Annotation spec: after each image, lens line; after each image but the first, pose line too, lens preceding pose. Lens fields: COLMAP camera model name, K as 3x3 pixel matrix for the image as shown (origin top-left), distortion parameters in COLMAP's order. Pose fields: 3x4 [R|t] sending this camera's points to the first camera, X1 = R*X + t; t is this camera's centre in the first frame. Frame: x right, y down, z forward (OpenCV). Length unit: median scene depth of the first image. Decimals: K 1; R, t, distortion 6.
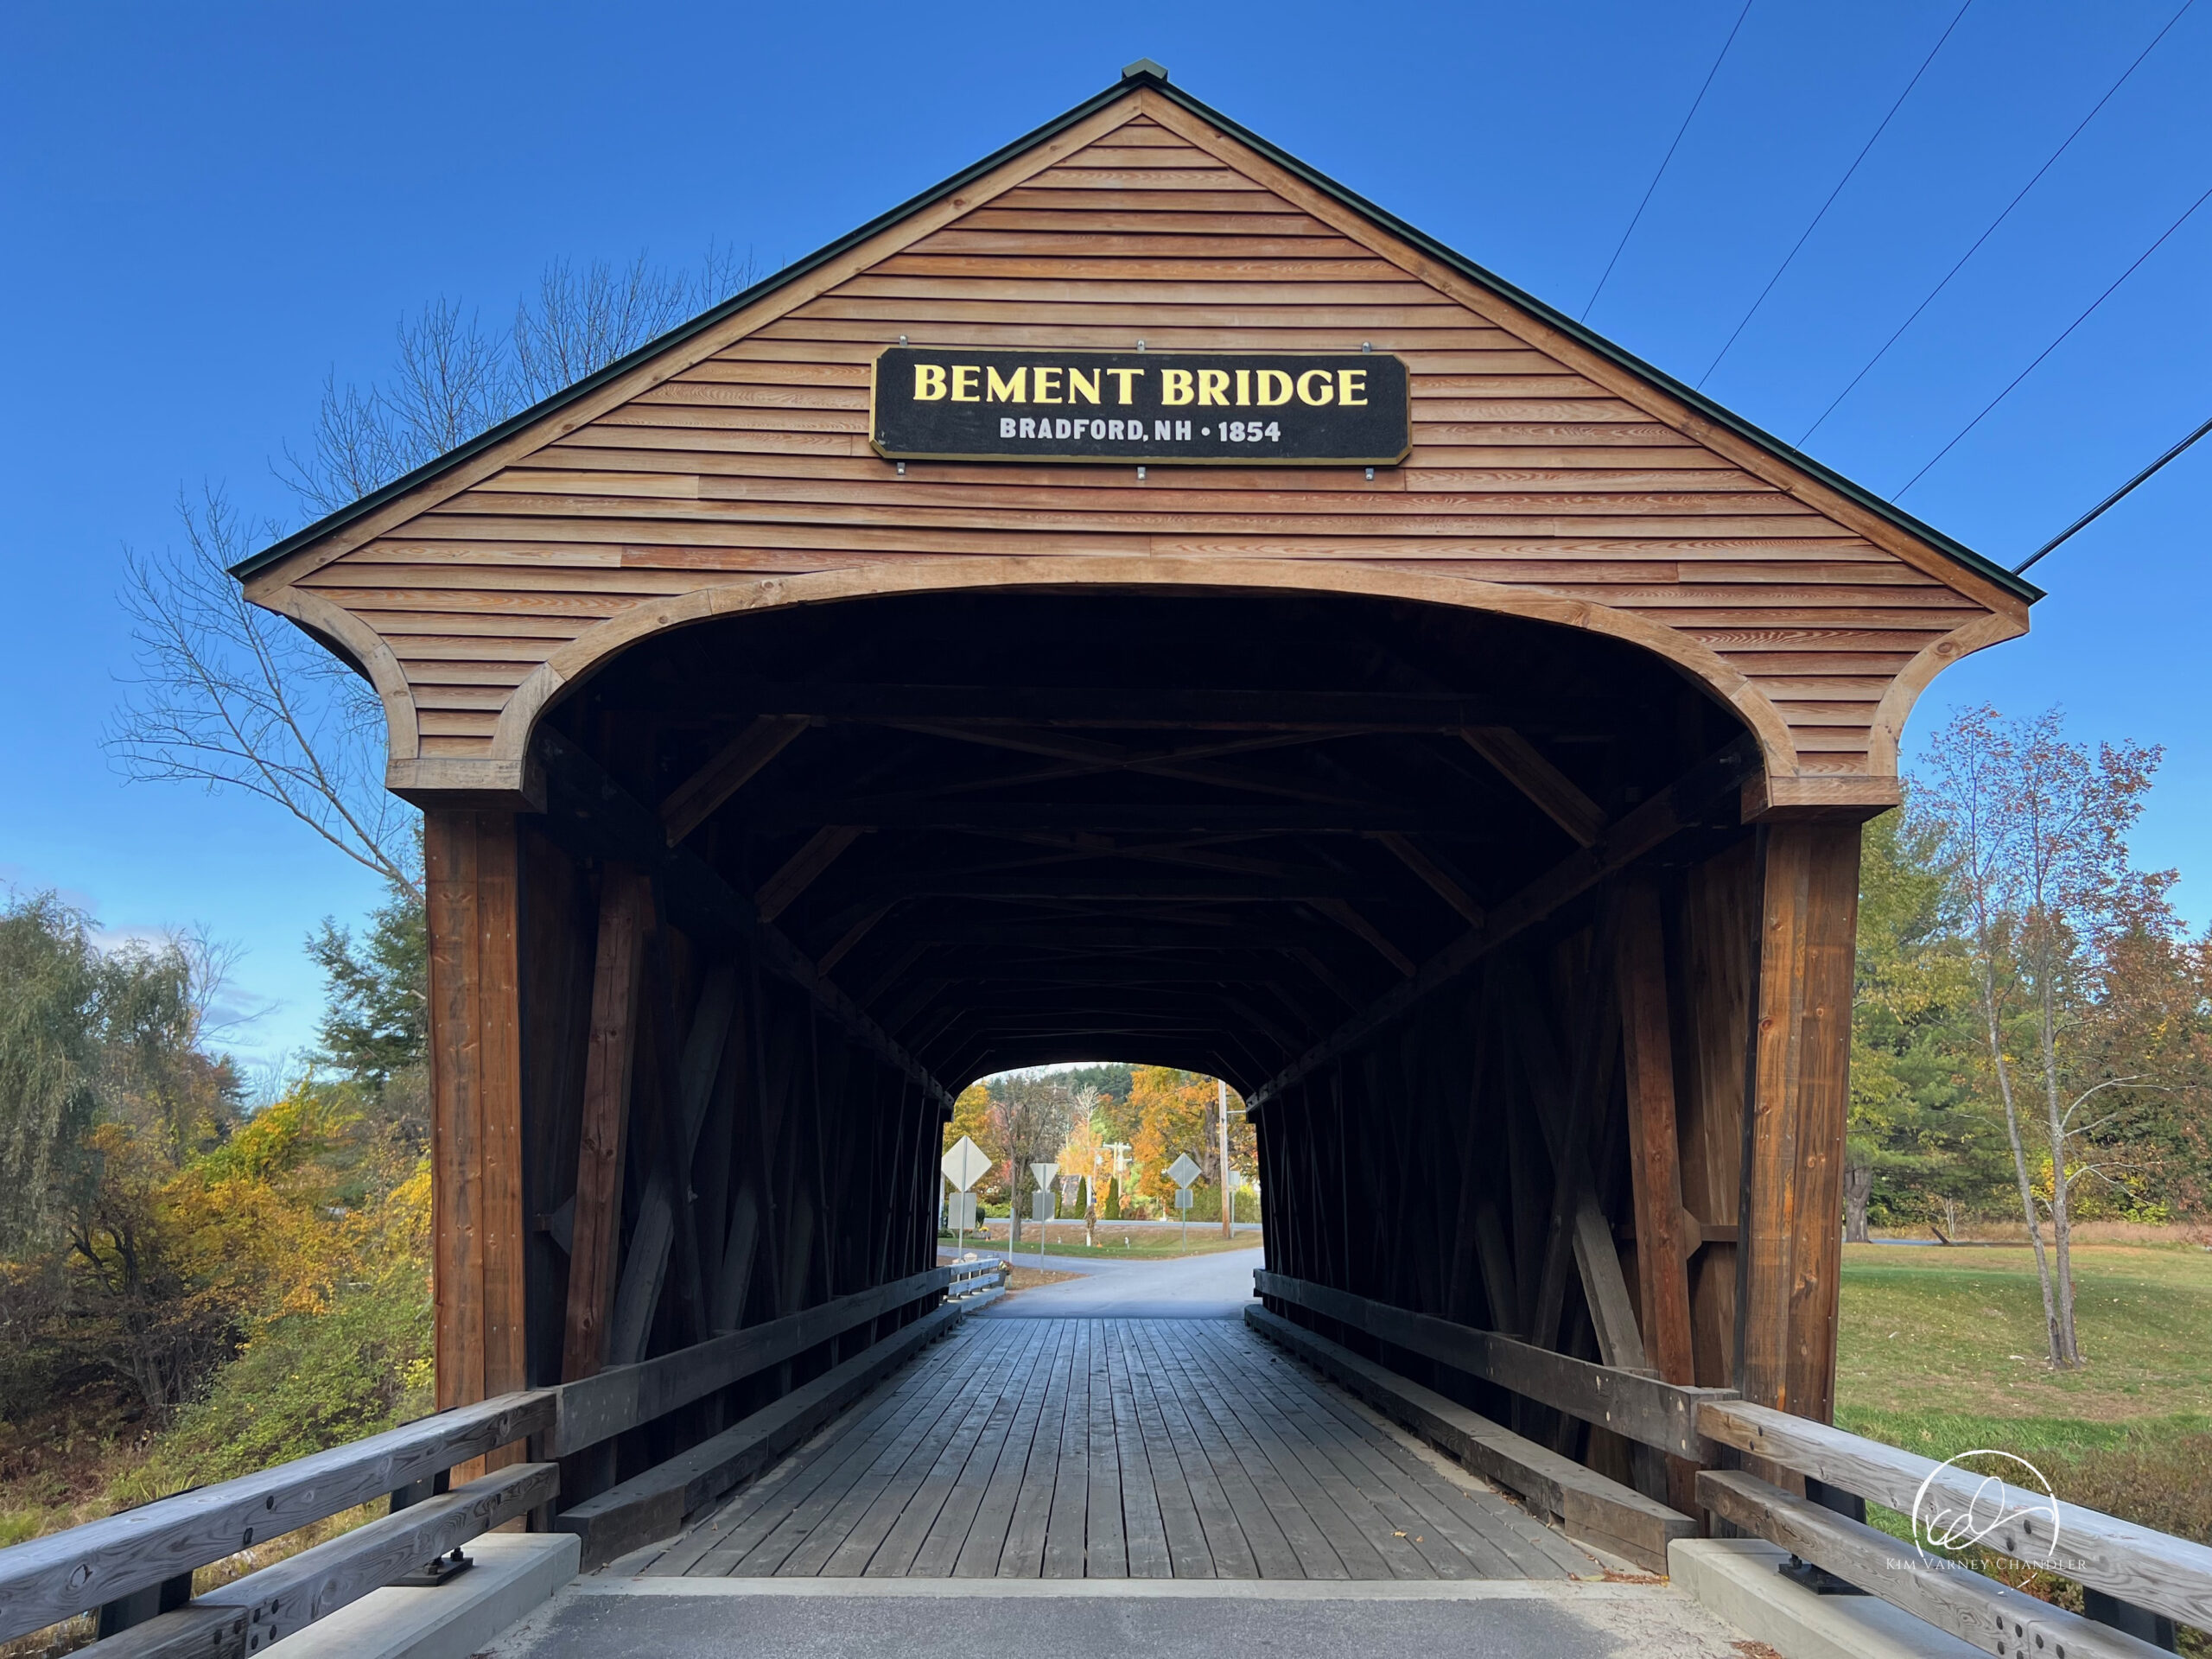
lens RADIAL K [[1651.5, 0, 1121.2], [0, 1651.5, 843.3], [0, 0, 1]] dist [0.131145, -0.231186]
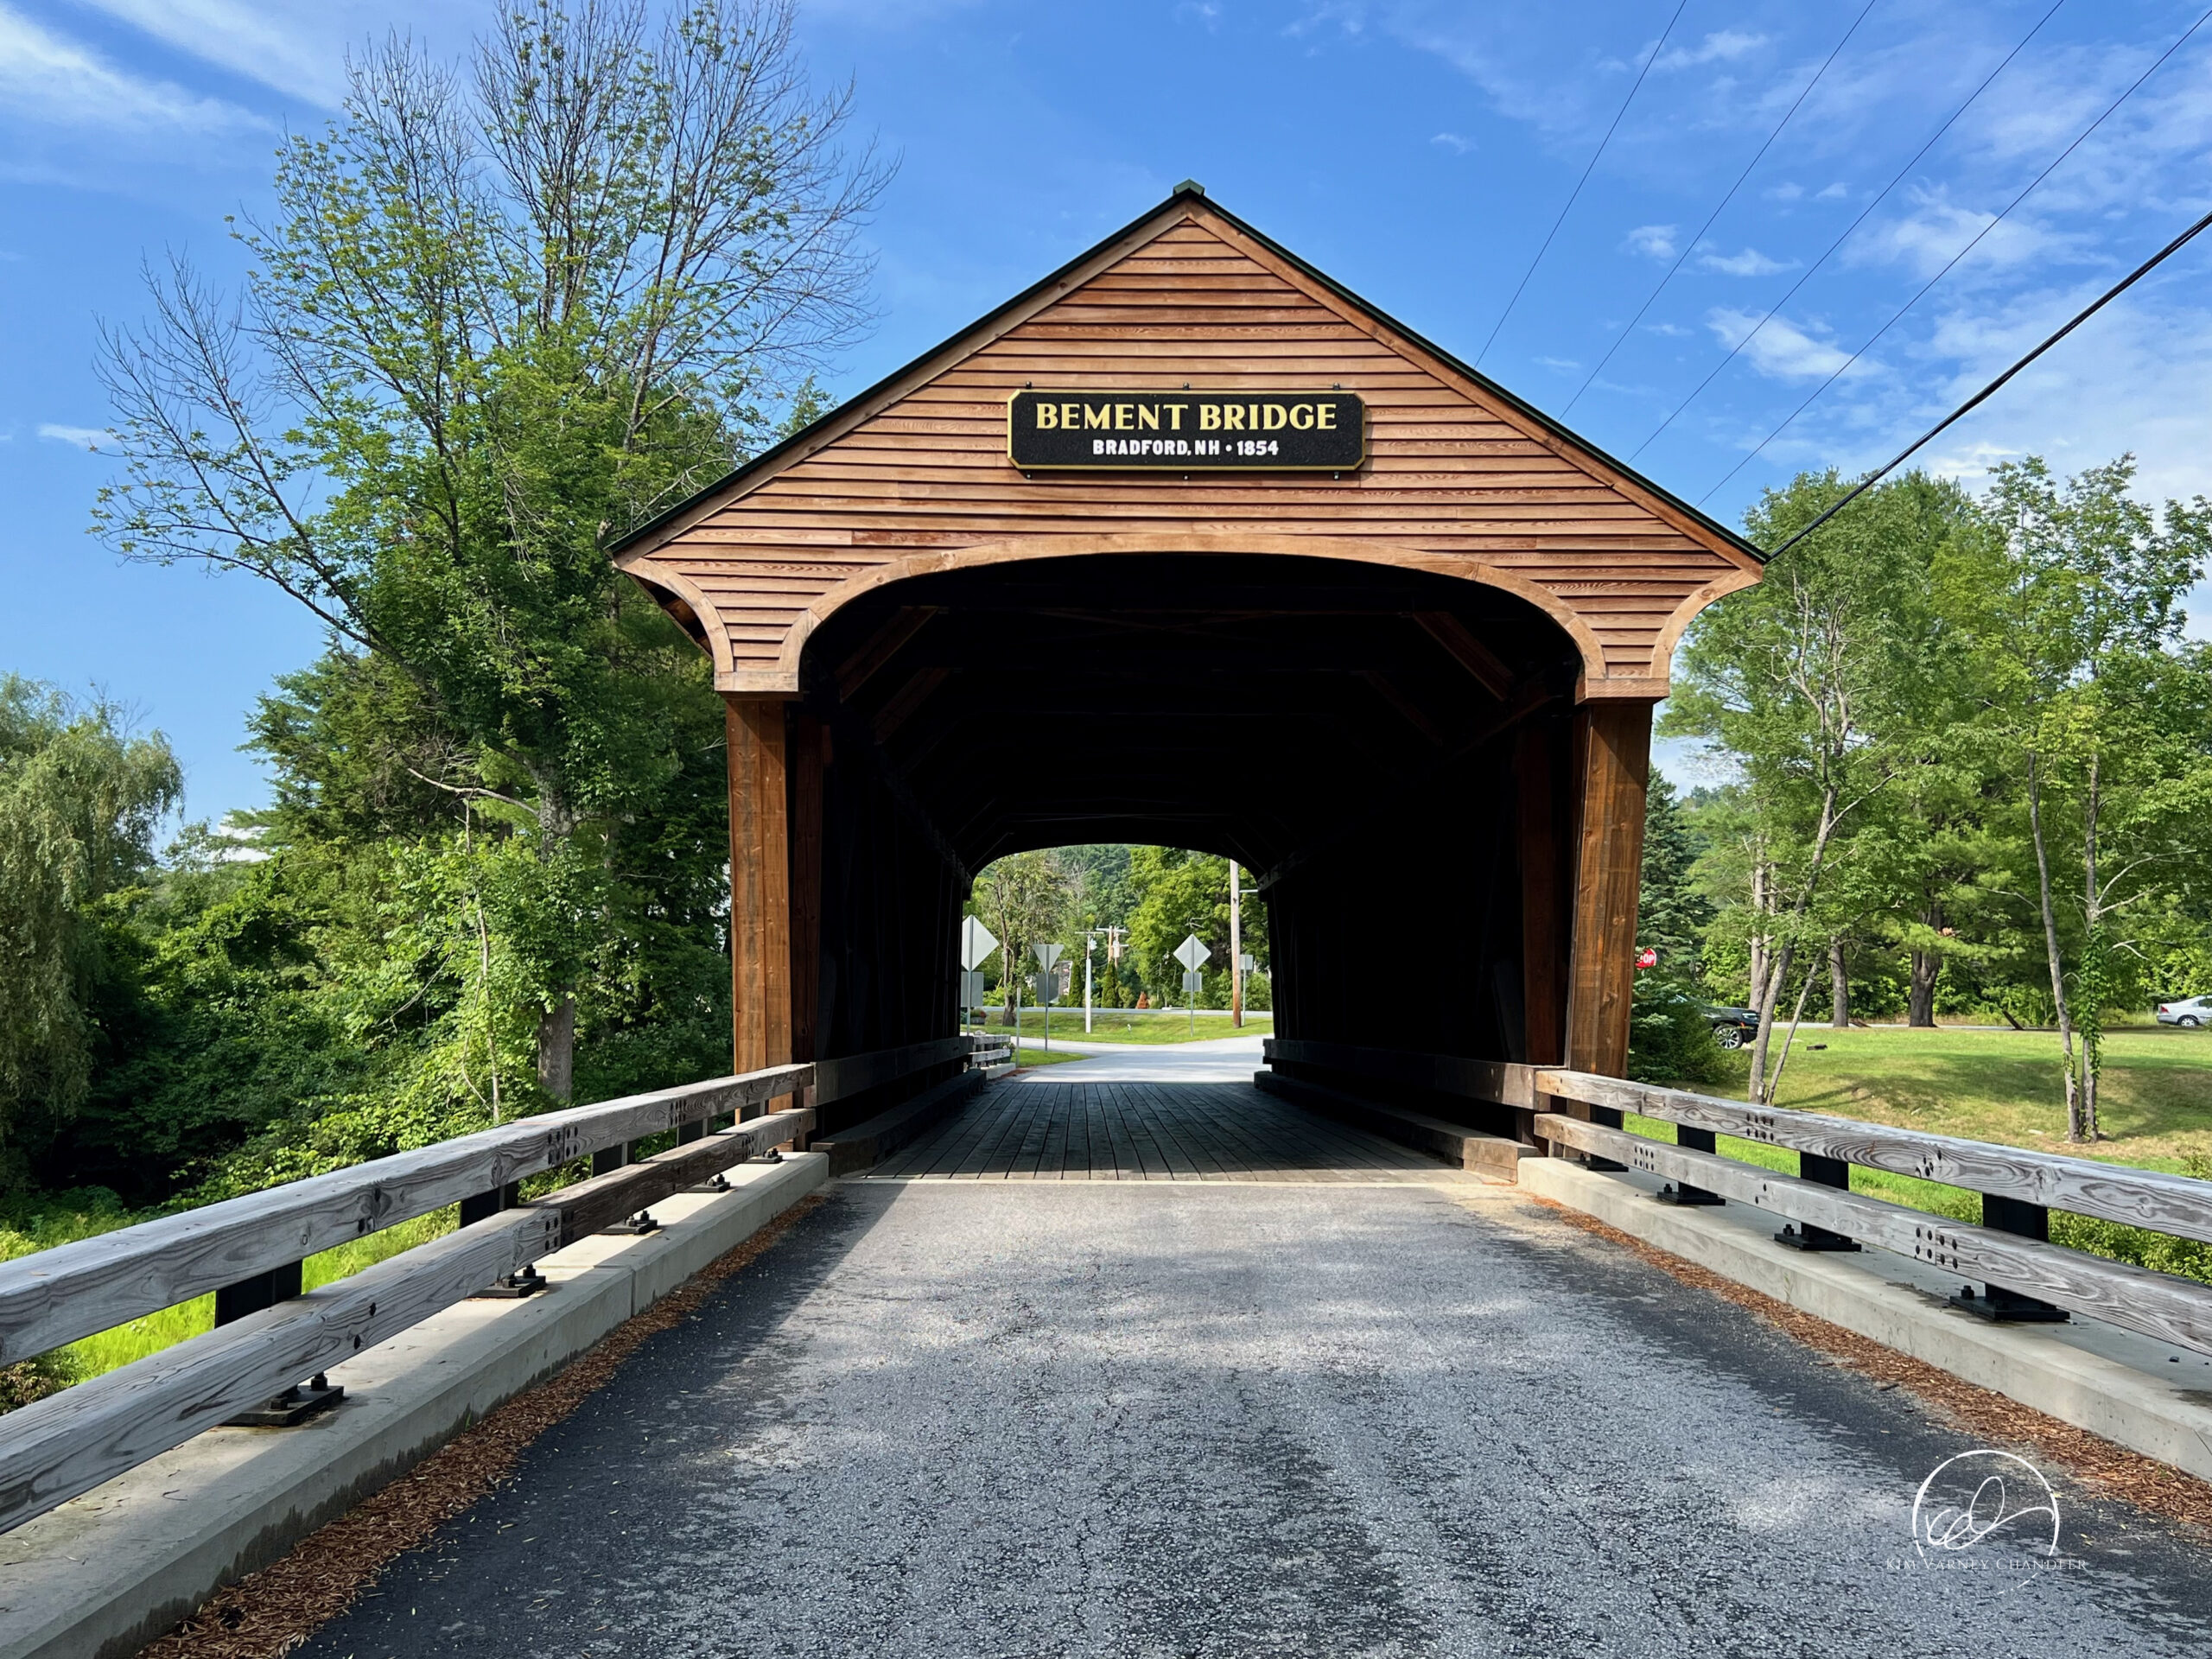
lens RADIAL K [[1990.6, 0, 1098.4], [0, 1990.6, 834.3], [0, 0, 1]] dist [0.158116, -0.312362]
pose [[0.999971, -0.001465, -0.007459, -0.054703], [0.002436, 0.991276, 0.131783, -0.138979], [0.007200, -0.131798, 0.991251, -0.852799]]
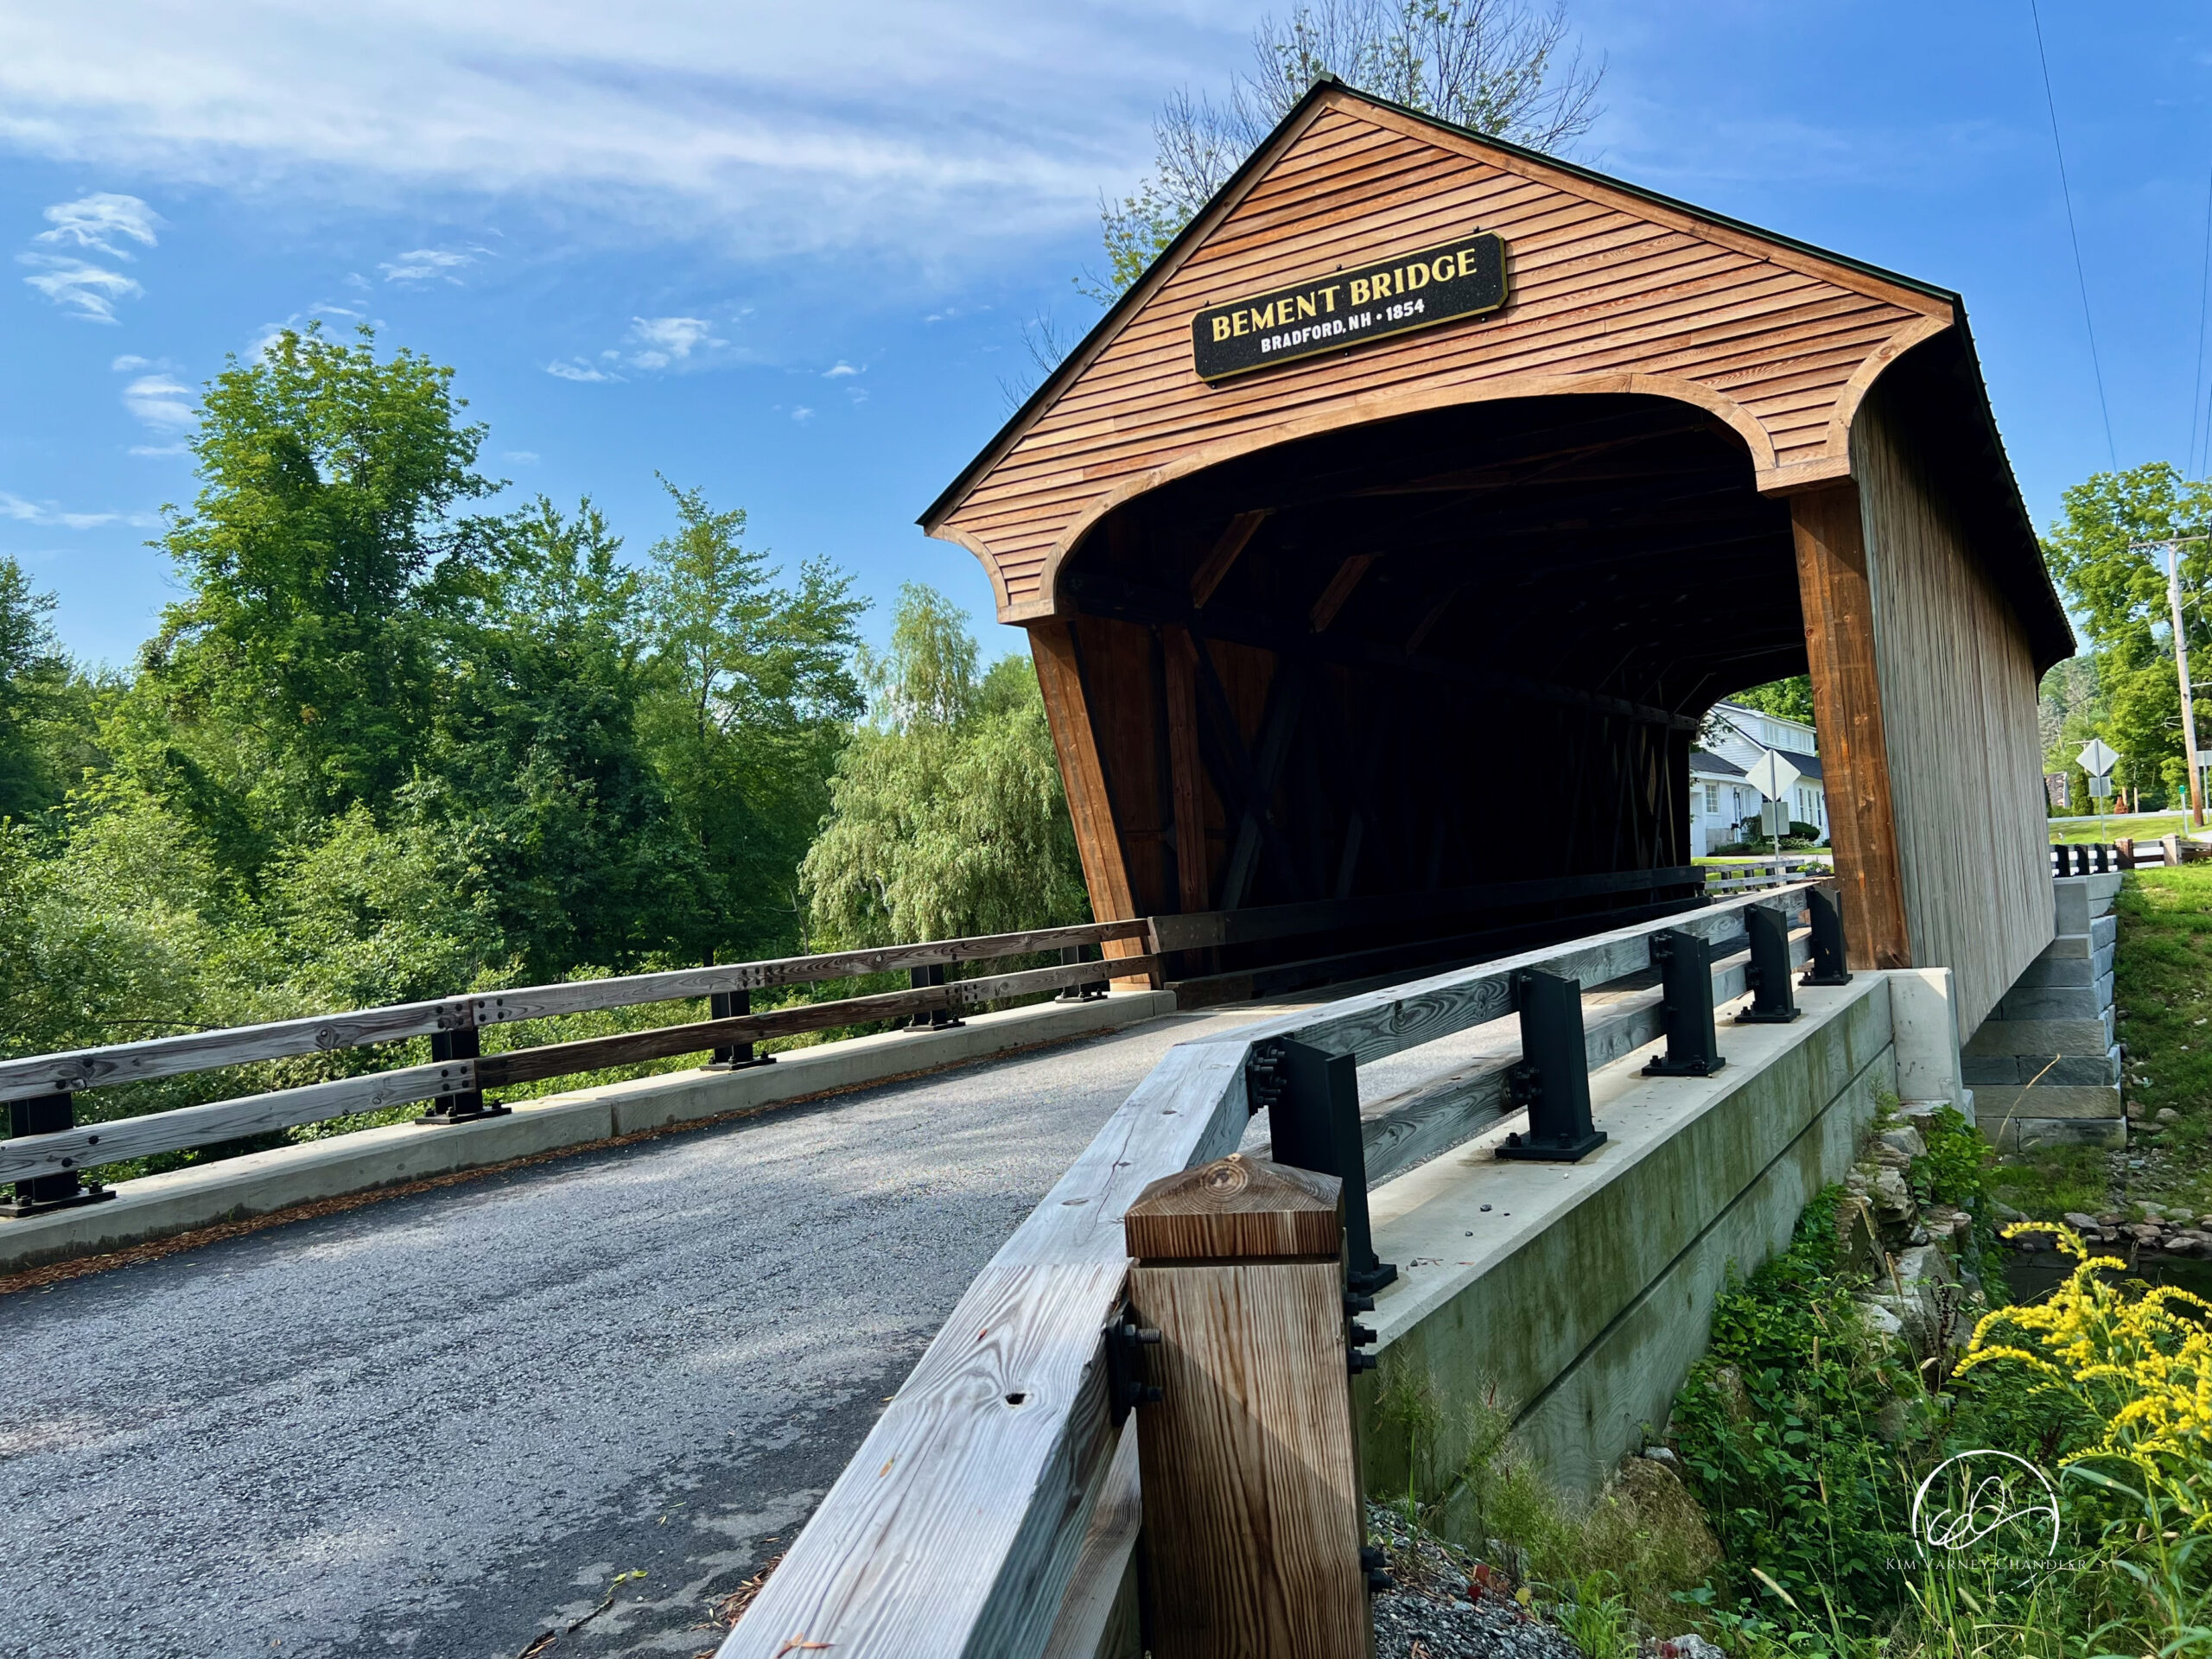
lens RADIAL K [[1689.2, 0, 1096.6], [0, 1689.2, 861.0], [0, 0, 1]] dist [0.002222, 0.000983]
pose [[0.839558, -0.075579, -0.537987, 0.649441], [0.192323, 0.967495, 0.164211, -0.061805], [0.508088, -0.241332, 0.826804, -0.590294]]
